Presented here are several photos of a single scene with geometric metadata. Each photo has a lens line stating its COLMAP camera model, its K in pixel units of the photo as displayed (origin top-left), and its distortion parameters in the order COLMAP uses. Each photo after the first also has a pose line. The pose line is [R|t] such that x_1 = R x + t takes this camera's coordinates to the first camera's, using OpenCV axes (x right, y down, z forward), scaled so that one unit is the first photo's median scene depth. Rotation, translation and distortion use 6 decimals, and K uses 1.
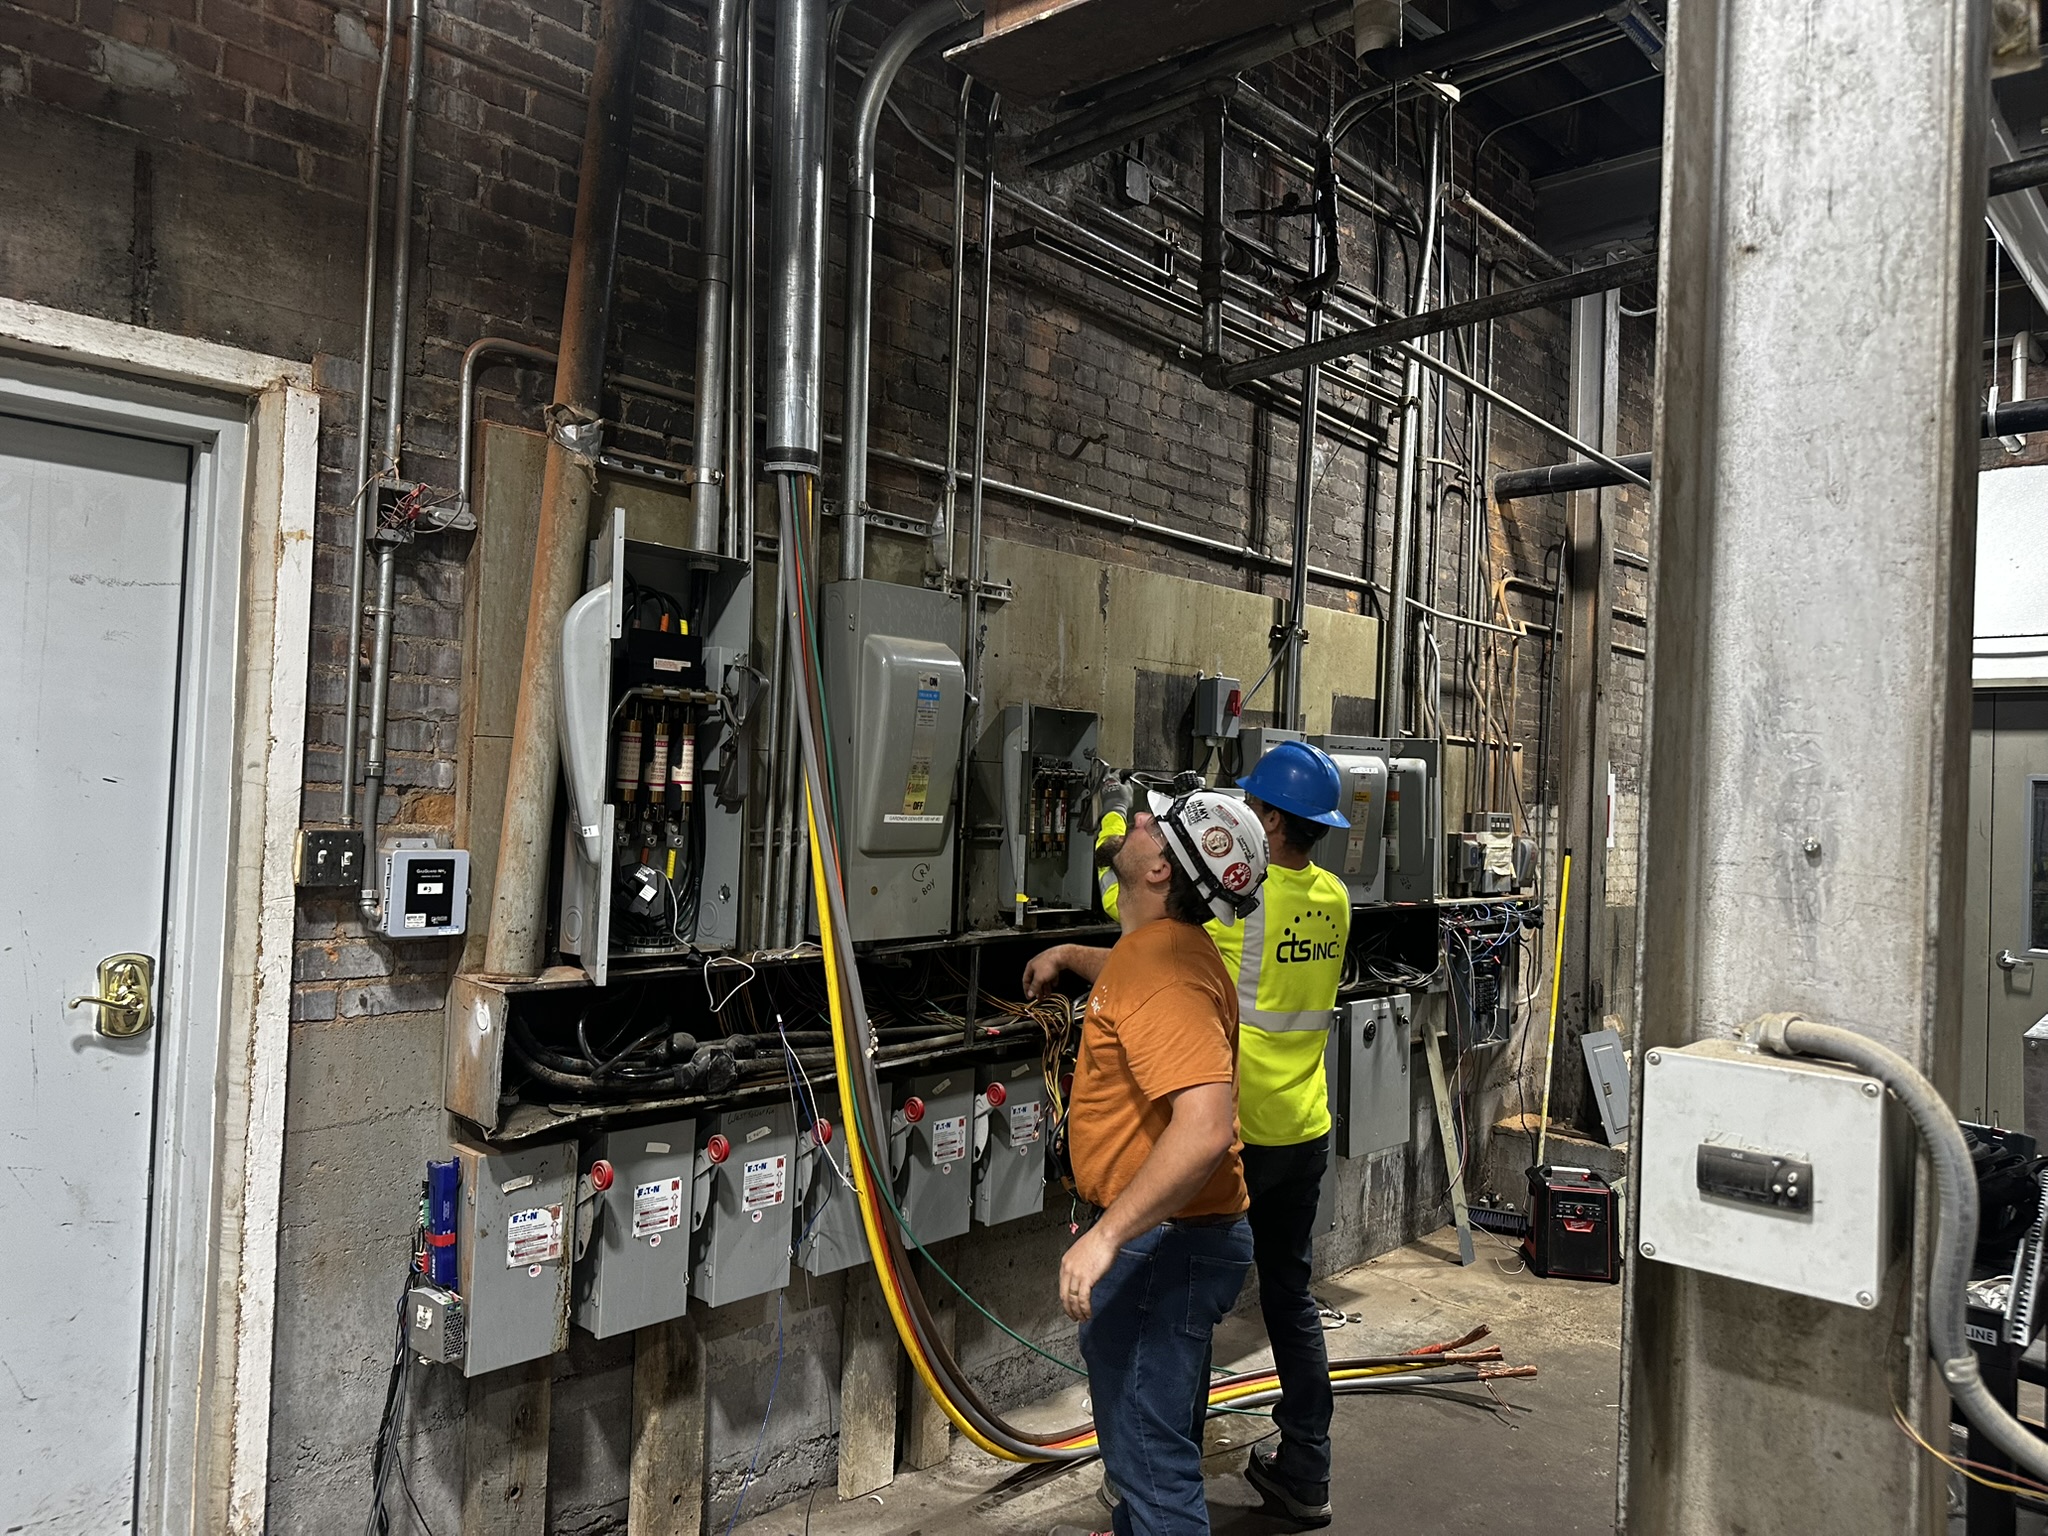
lens RADIAL K [[1355.5, 0, 1024.0], [0, 1355.5, 768.0], [0, 0, 1]] dist [0.106140, -0.114069]
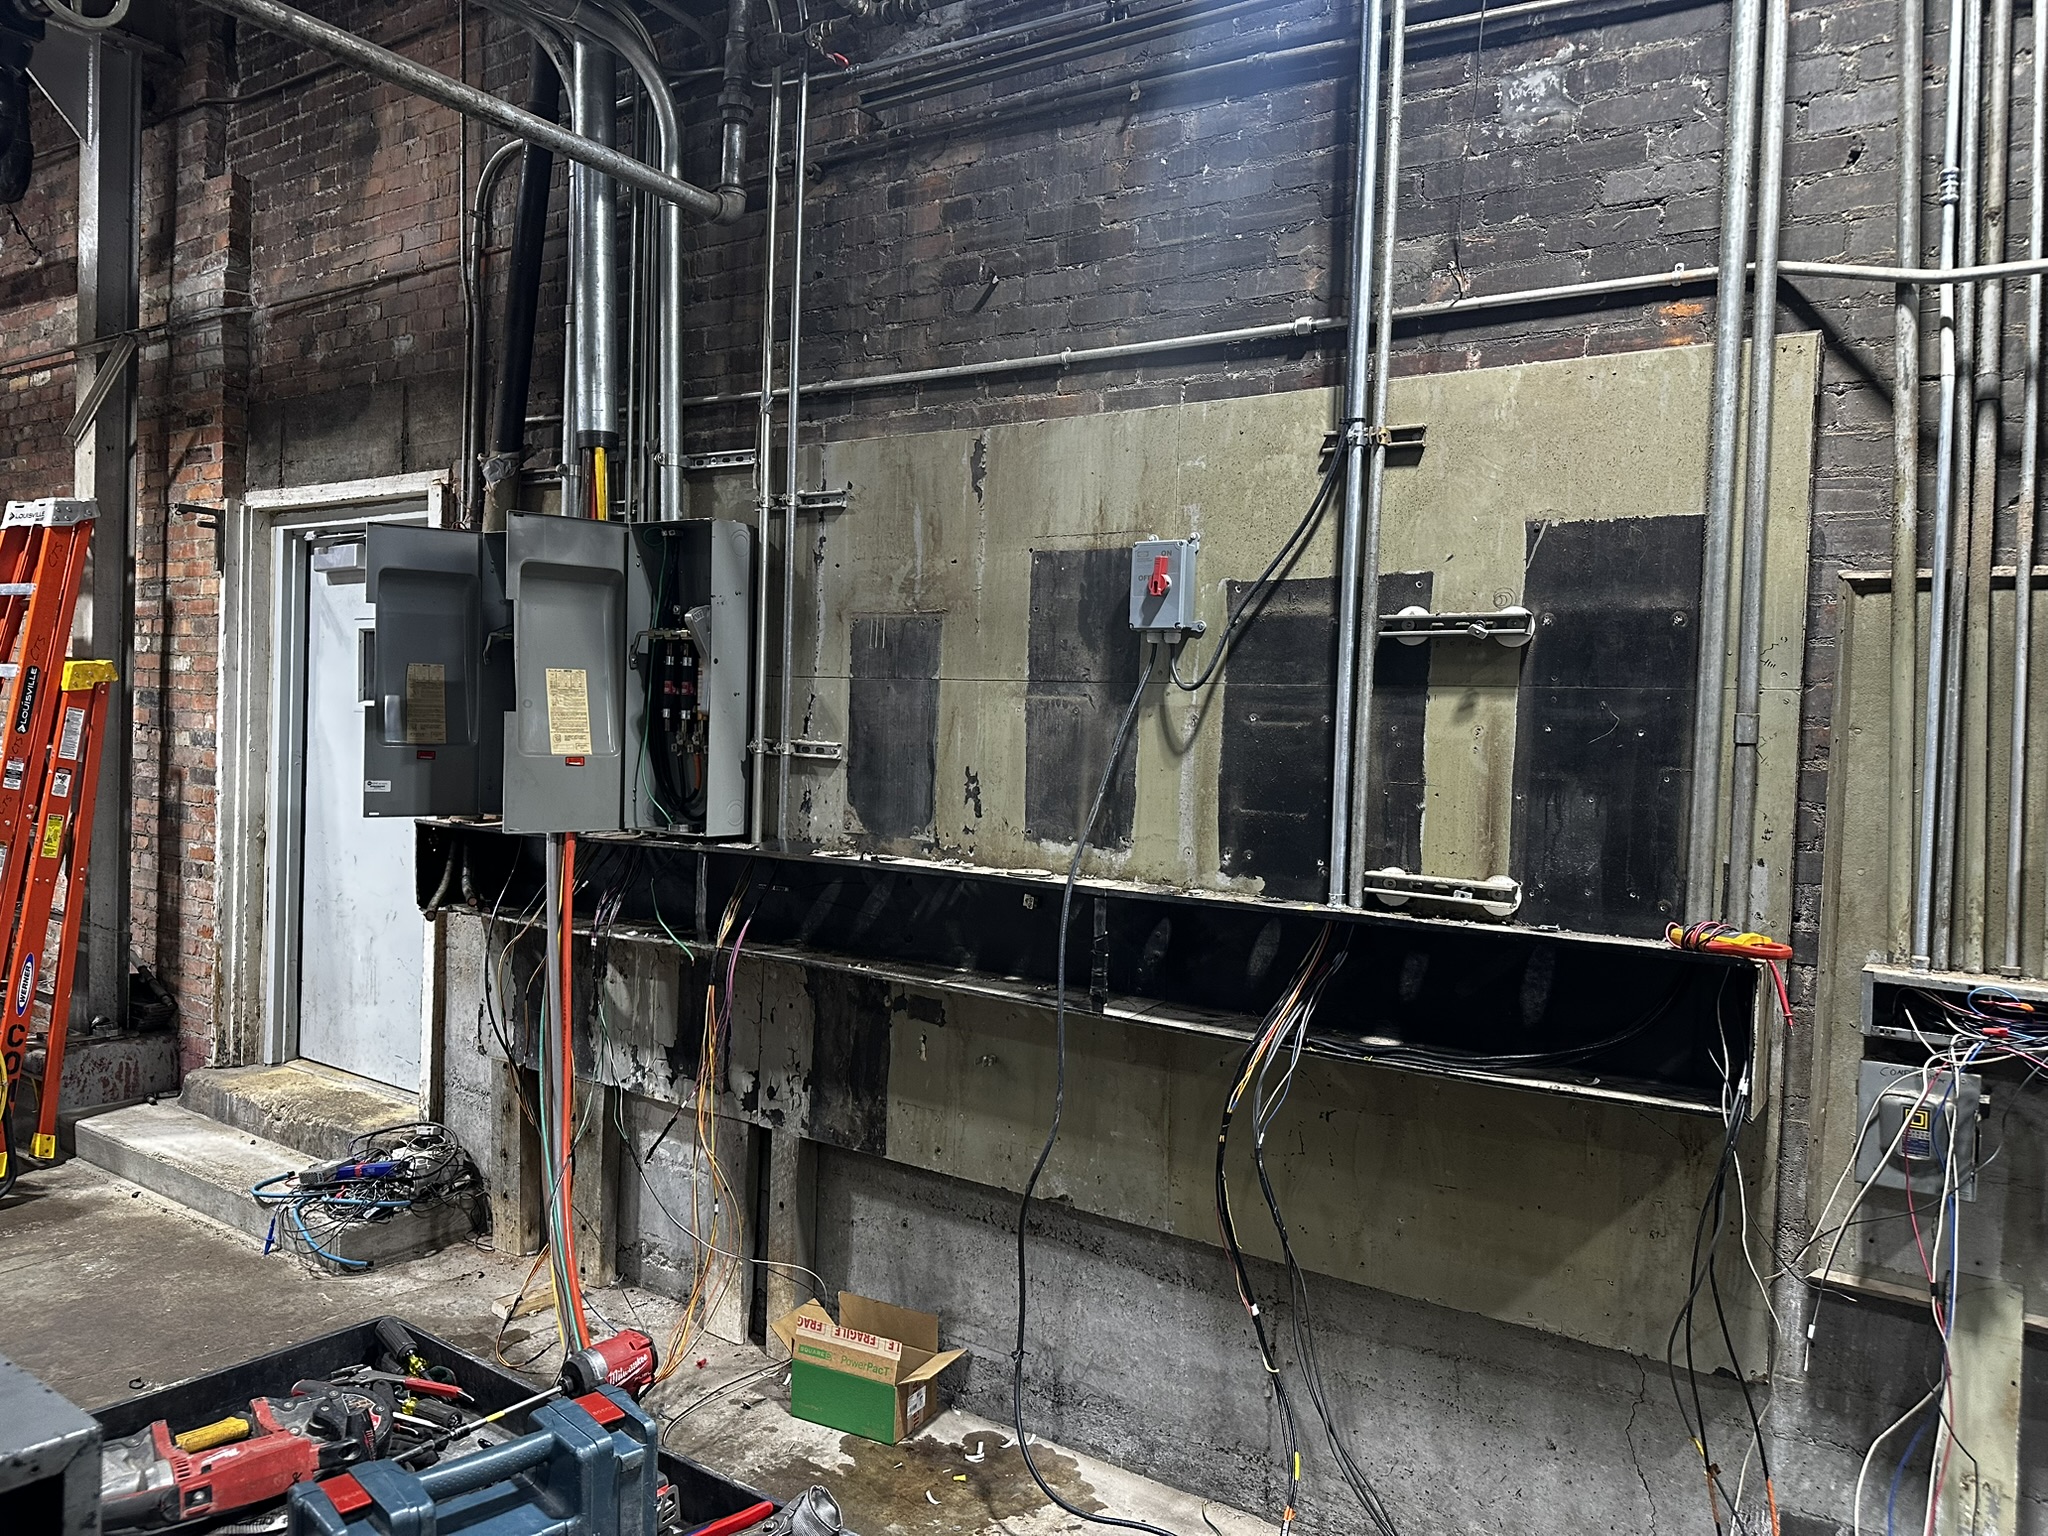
lens RADIAL K [[1355.5, 0, 1024.0], [0, 1355.5, 768.0], [0, 0, 1]] dist [0.106140, -0.114069]
pose [[0.202673, 0.007804, -0.979215, 0.844133], [-0.011073, 0.999923, 0.005677, 0.047301], [0.979184, 0.009692, 0.202744, 0.831208]]
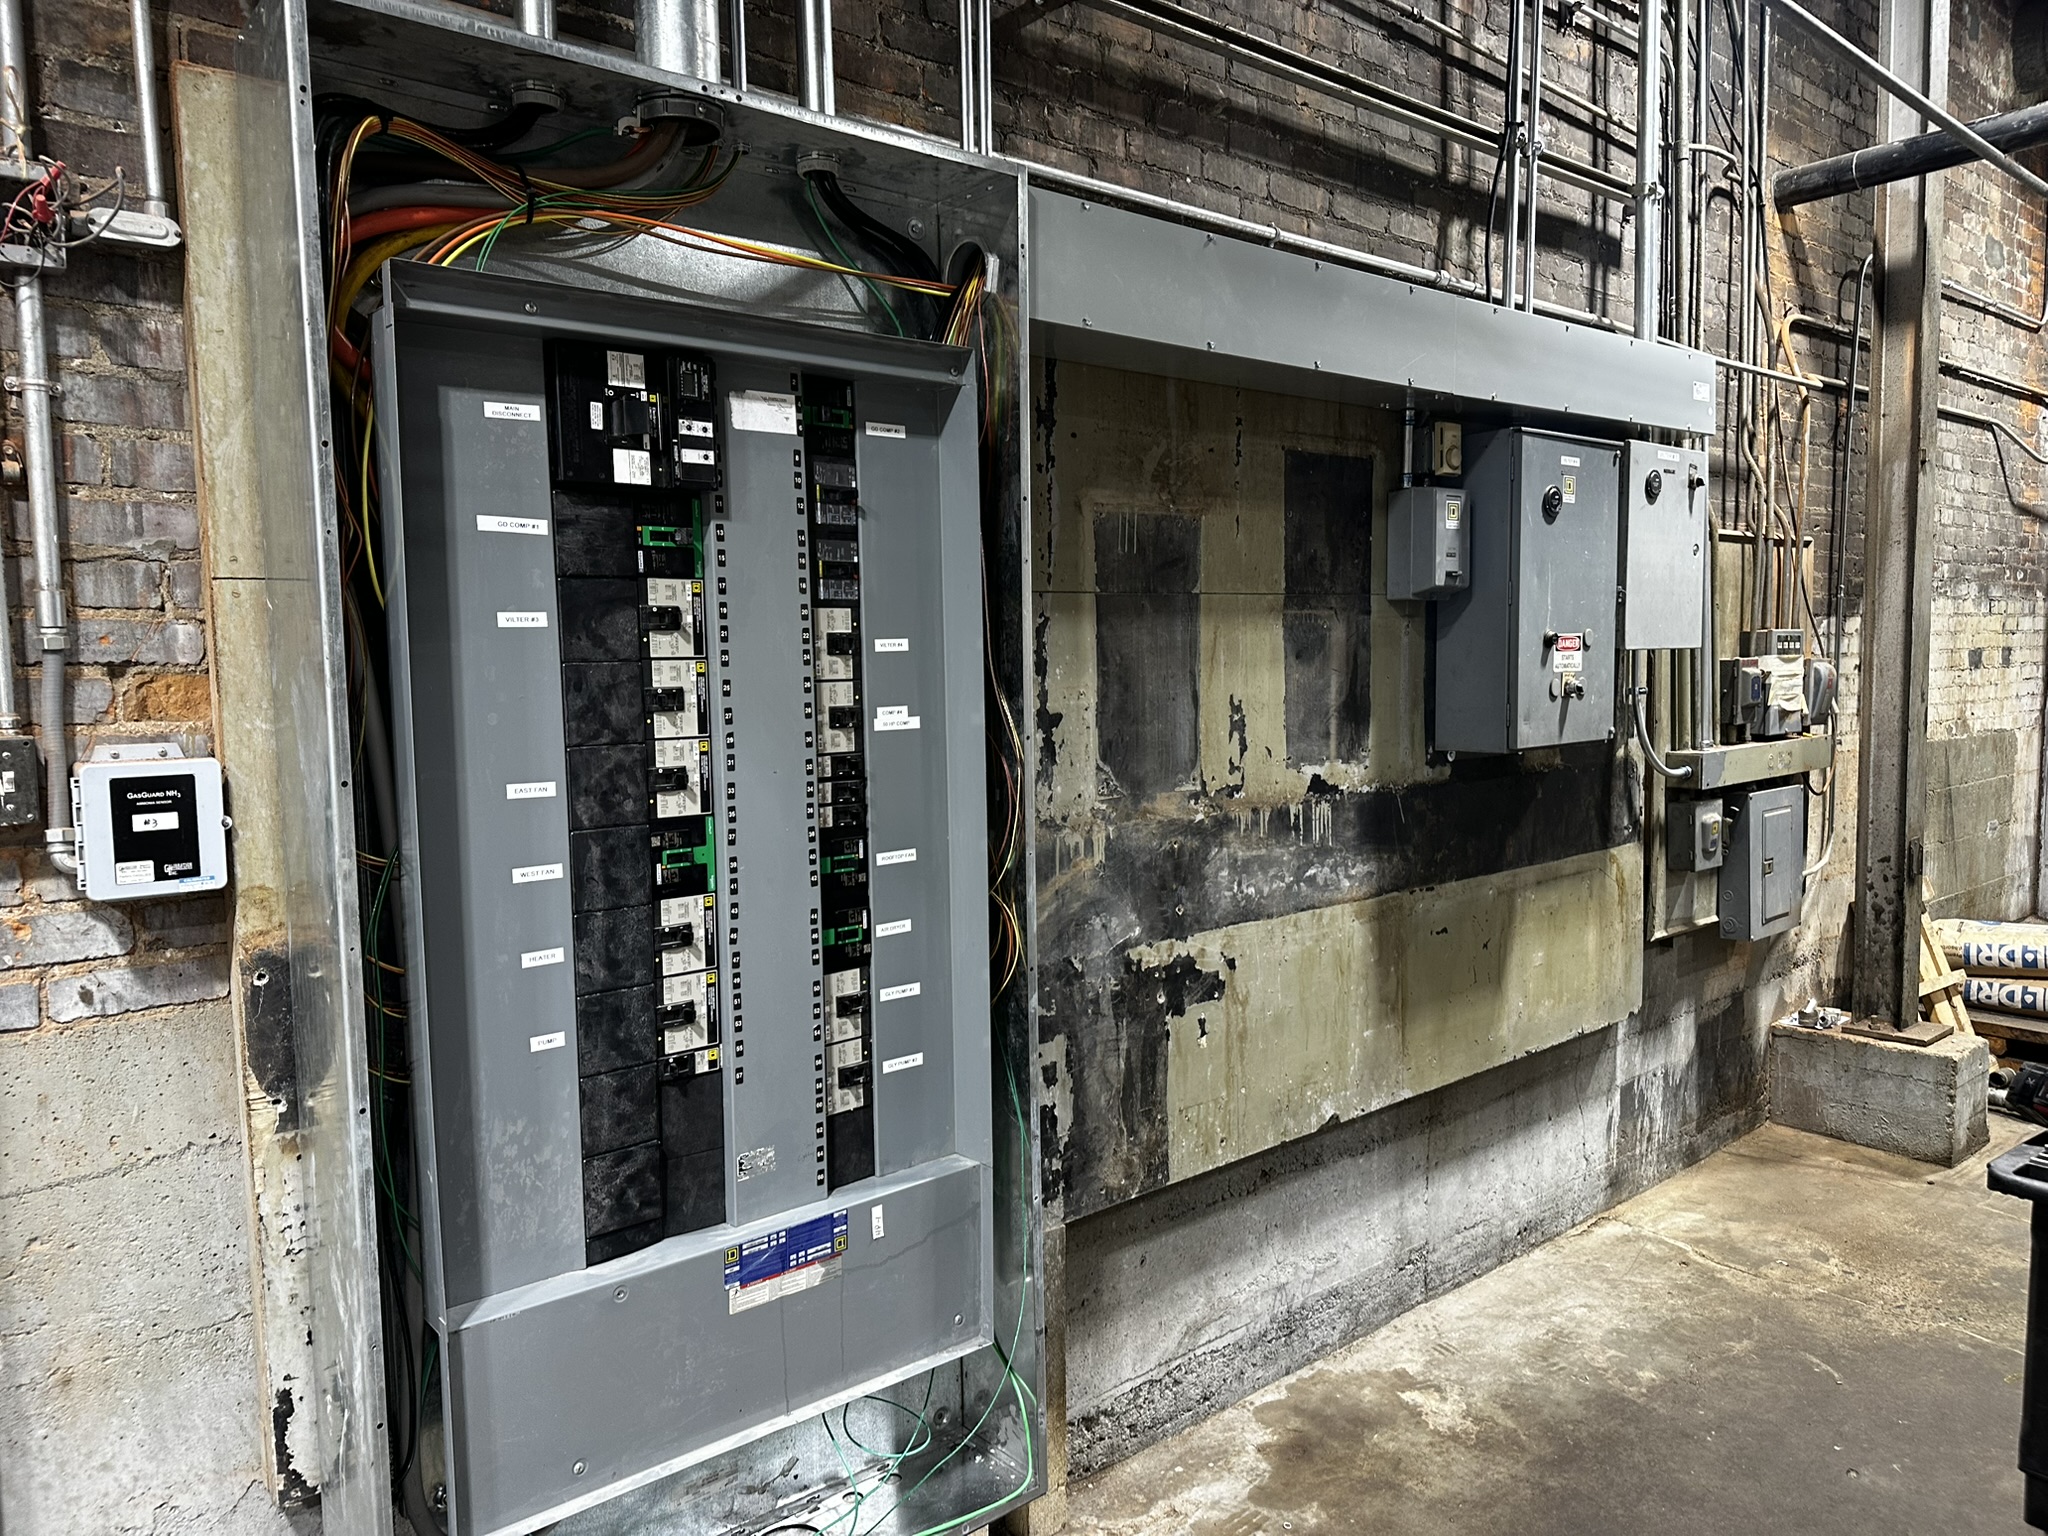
lens RADIAL K [[1412.5, 0, 1027.7], [0, 1412.5, 801.0], [0, 0, 1]] dist [-0.000369, -0.000751]
pose [[0.991425, -0.046680, -0.122051, 0.028988], [0.060847, 0.991494, 0.115051, 0.015754], [0.115643, -0.121491, 0.985833, 0.232397]]
